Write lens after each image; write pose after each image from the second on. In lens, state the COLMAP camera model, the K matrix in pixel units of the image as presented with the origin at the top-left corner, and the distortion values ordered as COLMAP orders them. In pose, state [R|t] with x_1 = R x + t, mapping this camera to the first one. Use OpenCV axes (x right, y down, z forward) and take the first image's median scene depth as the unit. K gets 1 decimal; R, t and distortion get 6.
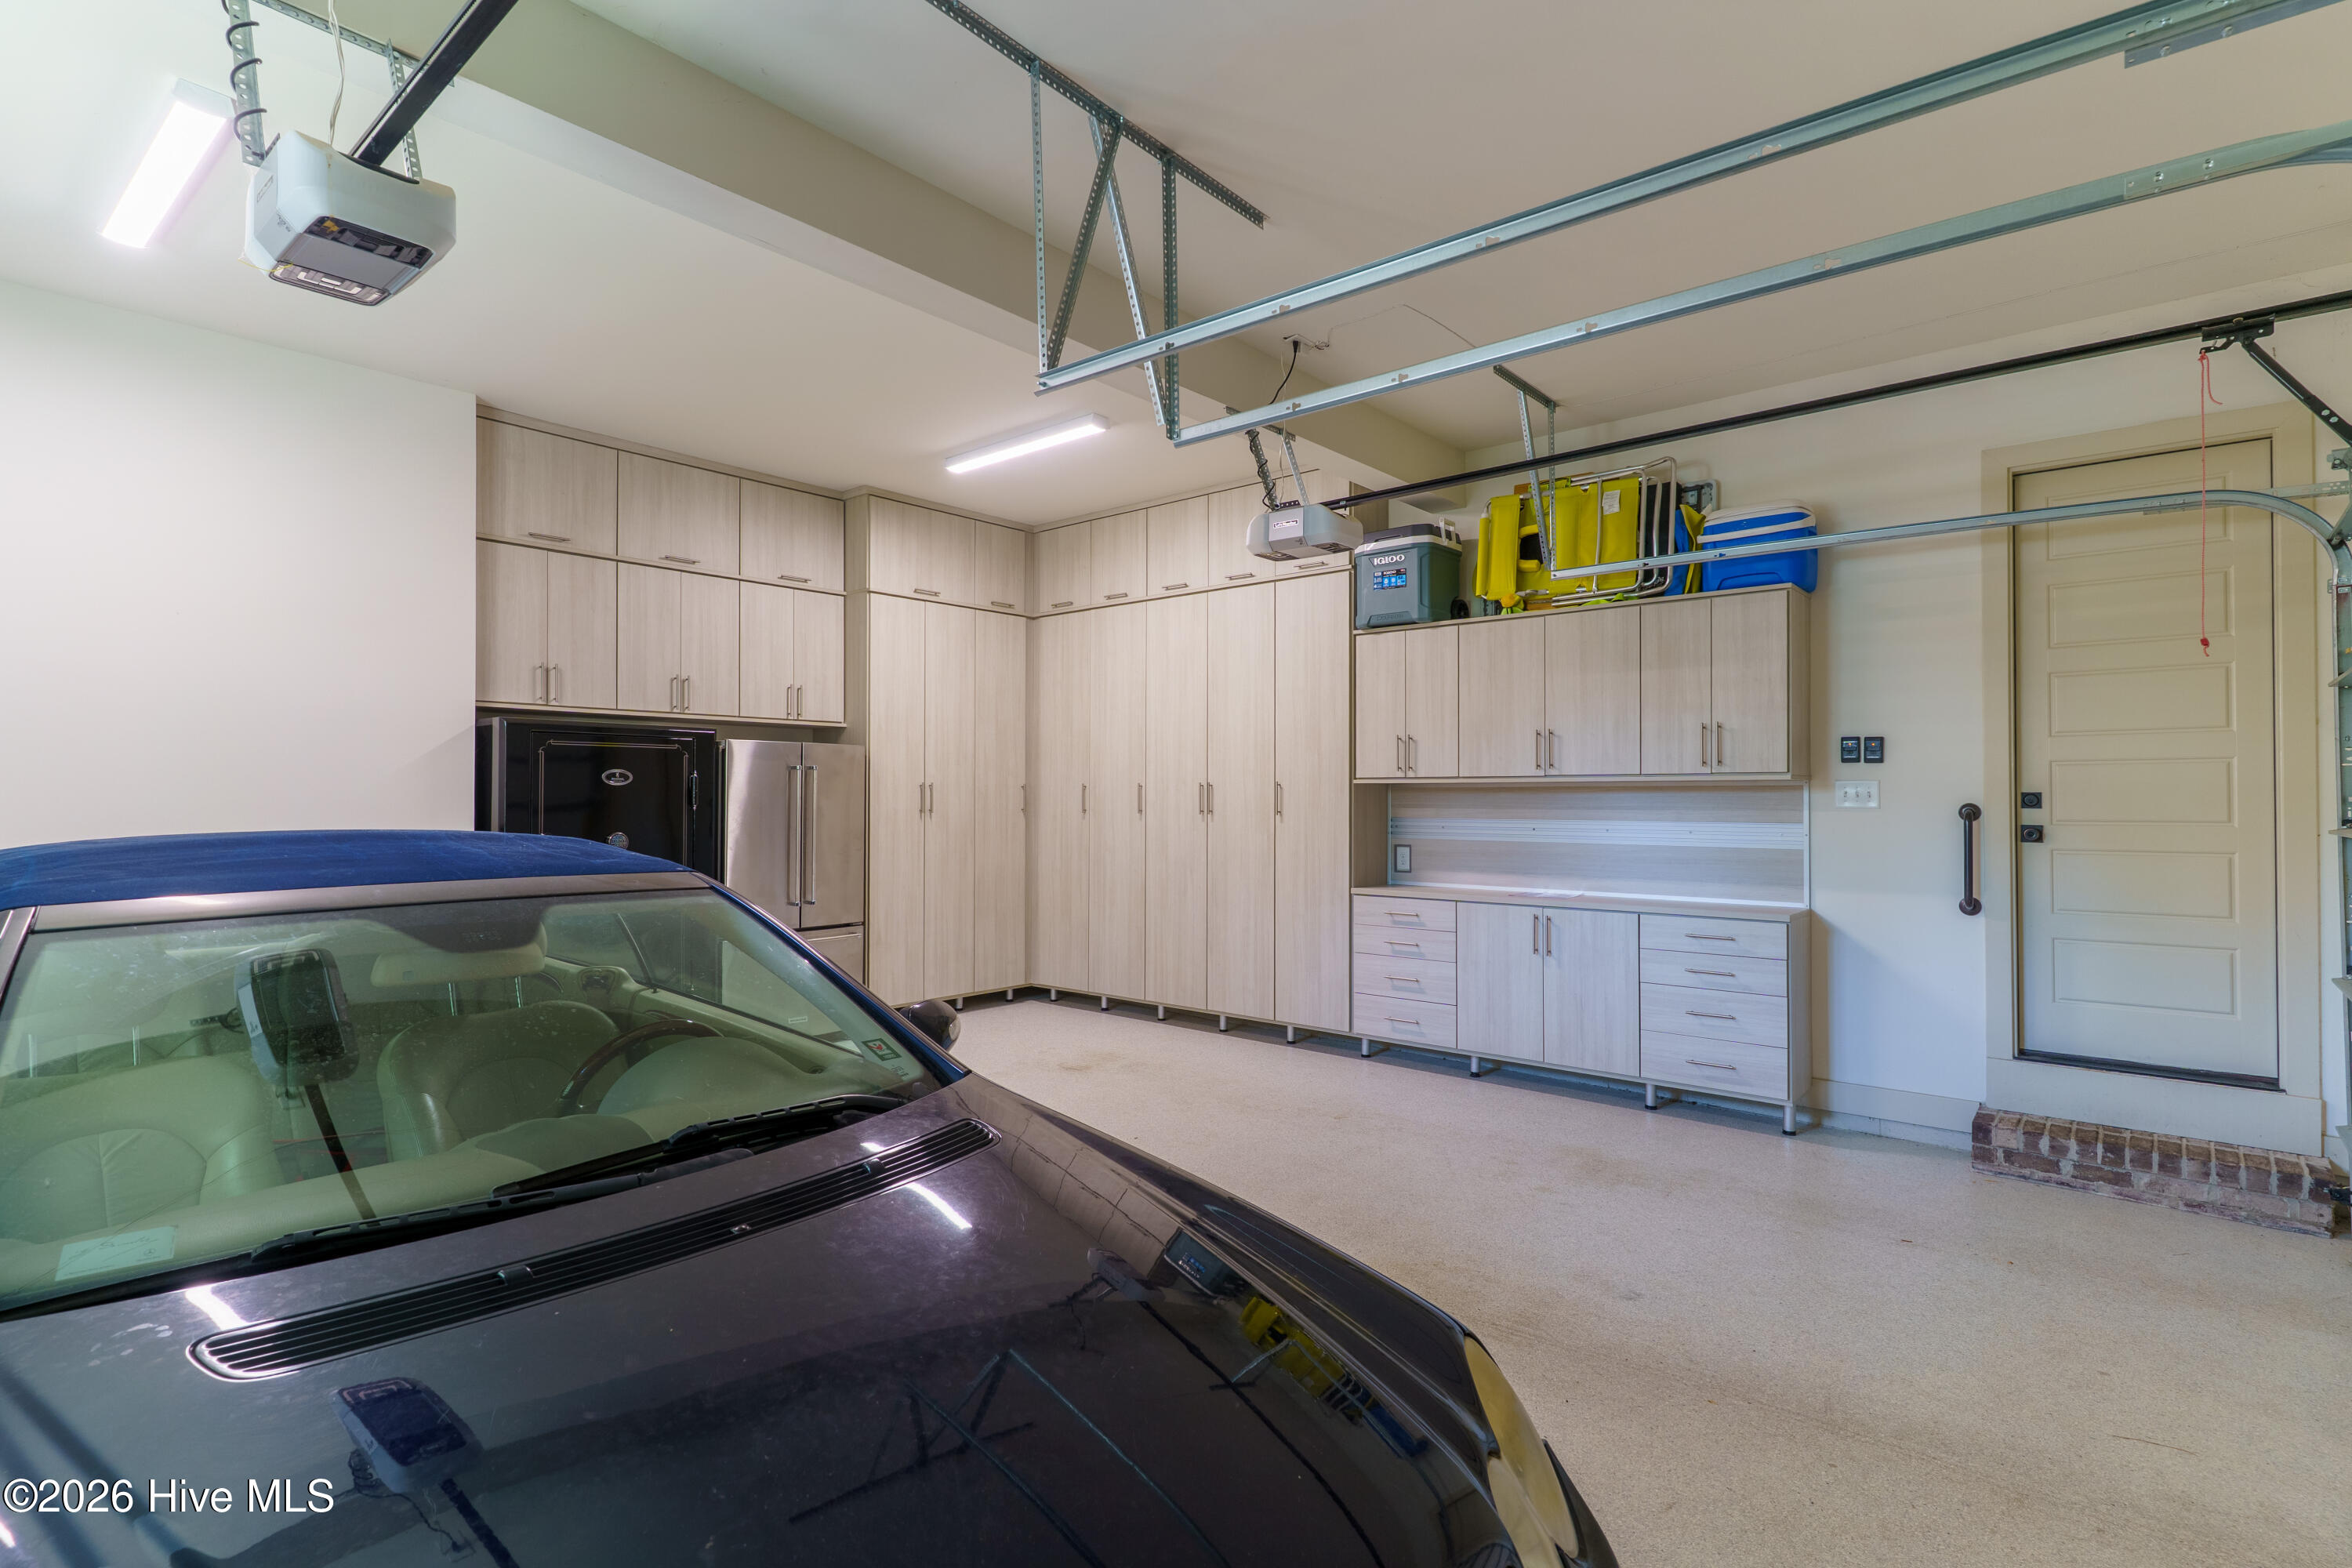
lens RADIAL K [[1123.8, 0, 1188.2], [0, 1123.8, 780.7], [0, 0, 1]] dist [0.001268, -0.000430]
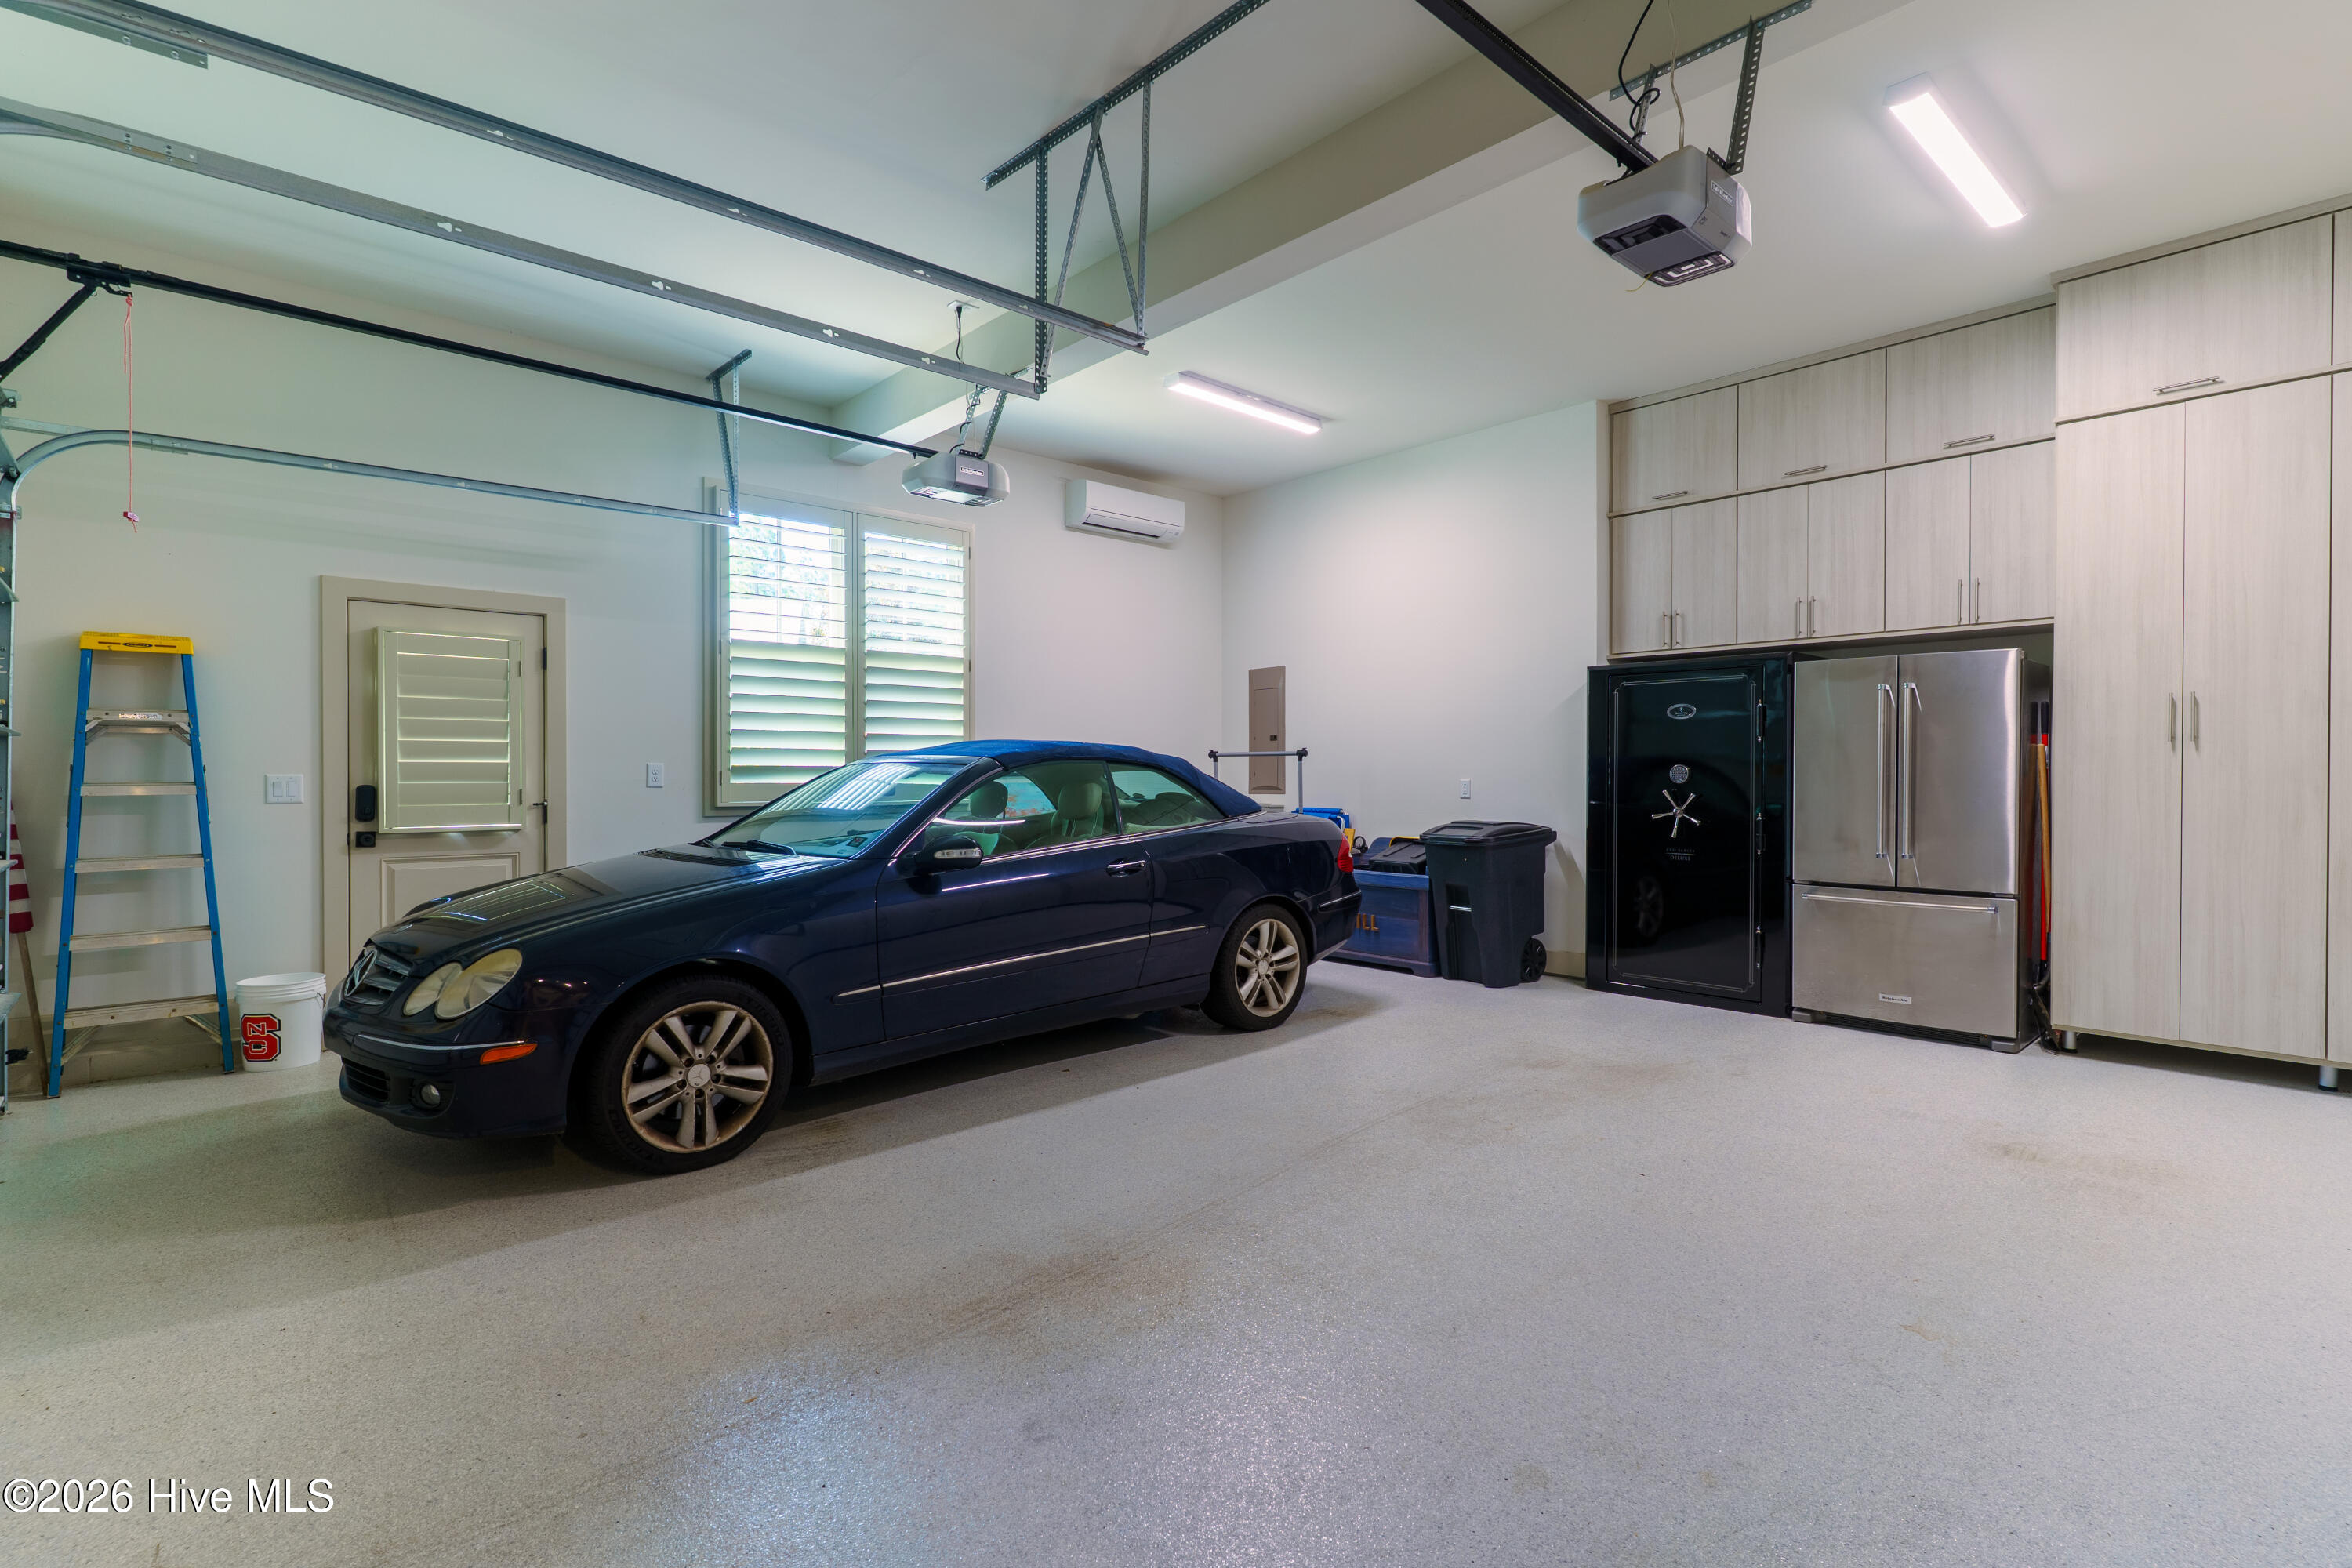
lens RADIAL K [[1123.8, 0, 1188.2], [0, 1123.8, 780.7], [0, 0, 1]] dist [0.001268, -0.000430]
pose [[-0.127752, 0.003226, -0.991801, 0.578892], [0.015755, 0.999875, 0.001223, 0.051958], [0.991681, -0.015469, -0.127787, 0.670904]]
